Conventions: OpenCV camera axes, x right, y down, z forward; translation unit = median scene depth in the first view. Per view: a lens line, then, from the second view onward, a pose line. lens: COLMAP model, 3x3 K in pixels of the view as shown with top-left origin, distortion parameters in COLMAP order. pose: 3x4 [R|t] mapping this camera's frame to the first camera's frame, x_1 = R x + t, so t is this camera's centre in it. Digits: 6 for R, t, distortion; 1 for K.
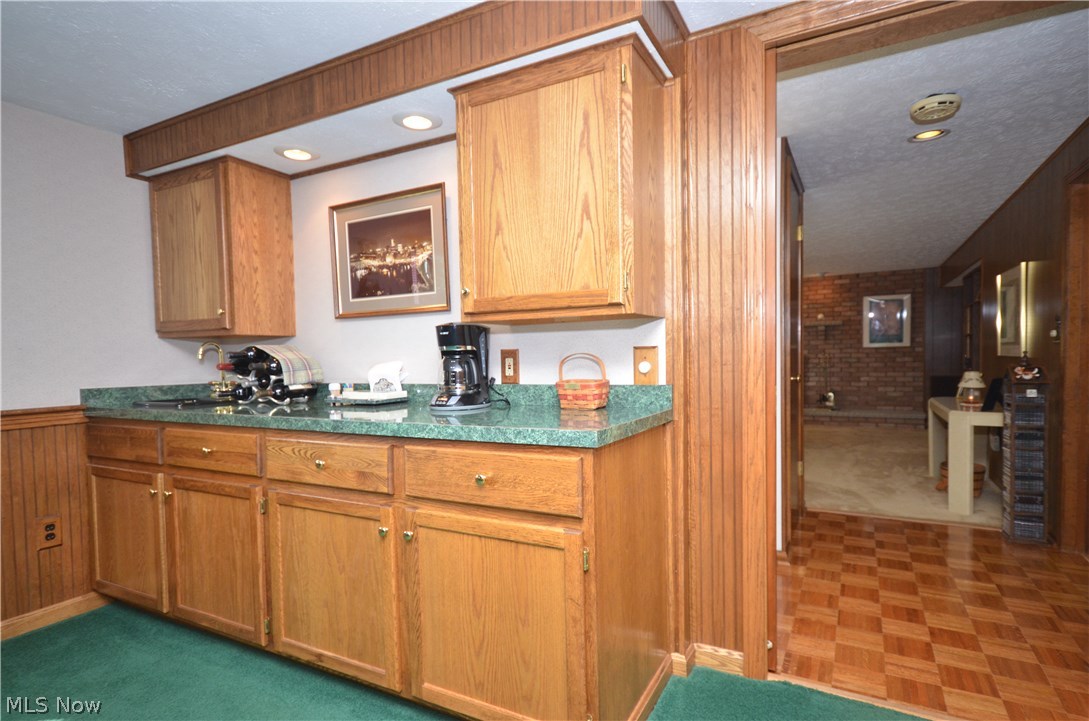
lens RADIAL K [[562.6, 0, 543.0], [0, 562.6, 366.1], [0, 0, 1]] dist [0.002602, 0.000300]
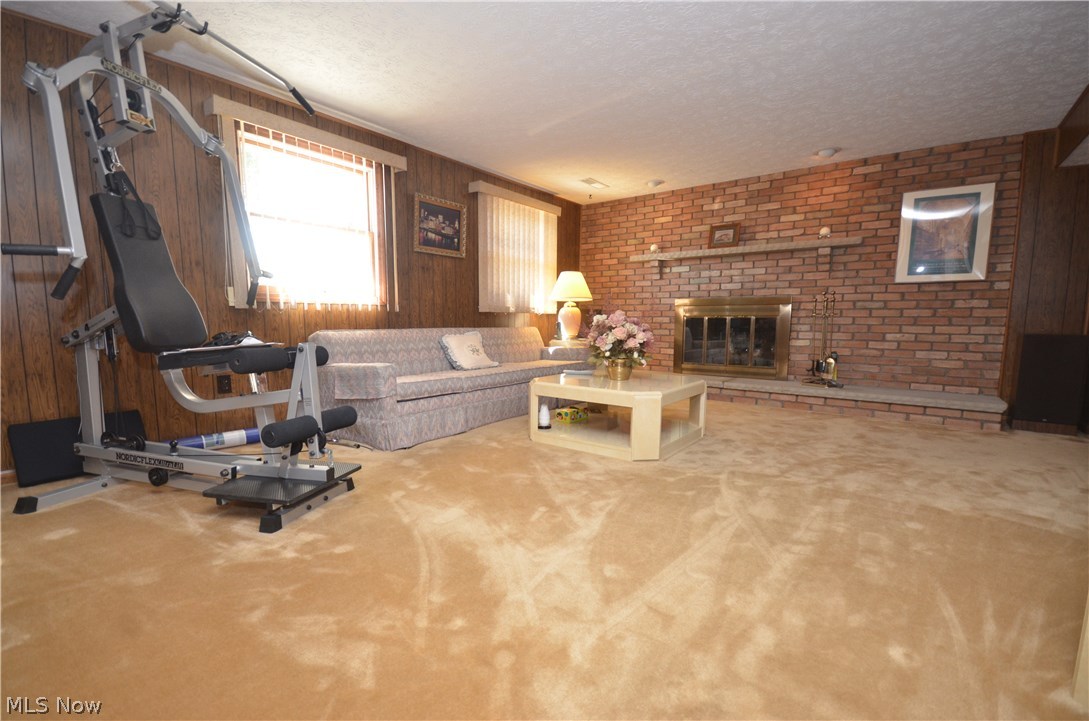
lens RADIAL K [[474.4, 0, 547.9], [0, 474.4, 372.9], [0, 0, 1]] dist [-0.002068, -0.005272]
pose [[0.989390, 0.039220, -0.139892, 0.282053], [-0.026602, 0.995500, 0.090951, 0.024732], [0.142830, -0.086264, 0.985981, 0.453659]]
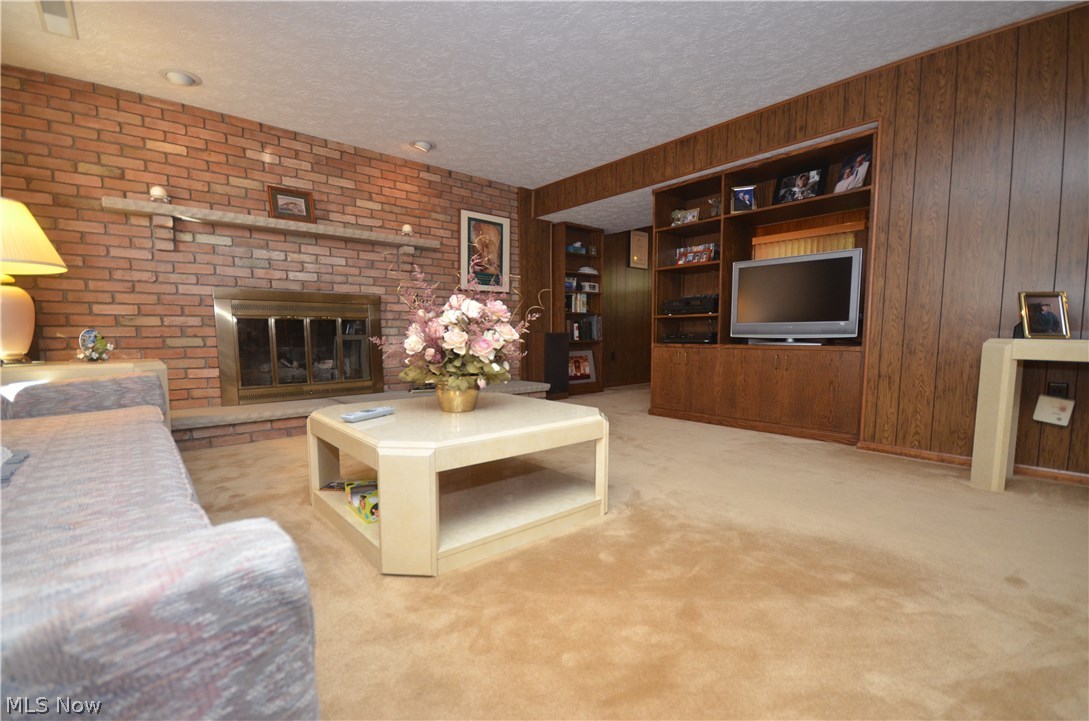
lens RADIAL K [[474.4, 0, 548.7], [0, 474.4, 371.2], [0, 0, 1]] dist [-0.002068, -0.005272]
pose [[0.335251, -0.060448, 0.940188, 0.085116], [0.016393, 0.998163, 0.058330, 0.030059], [-0.941986, -0.004143, 0.335626, 0.717292]]
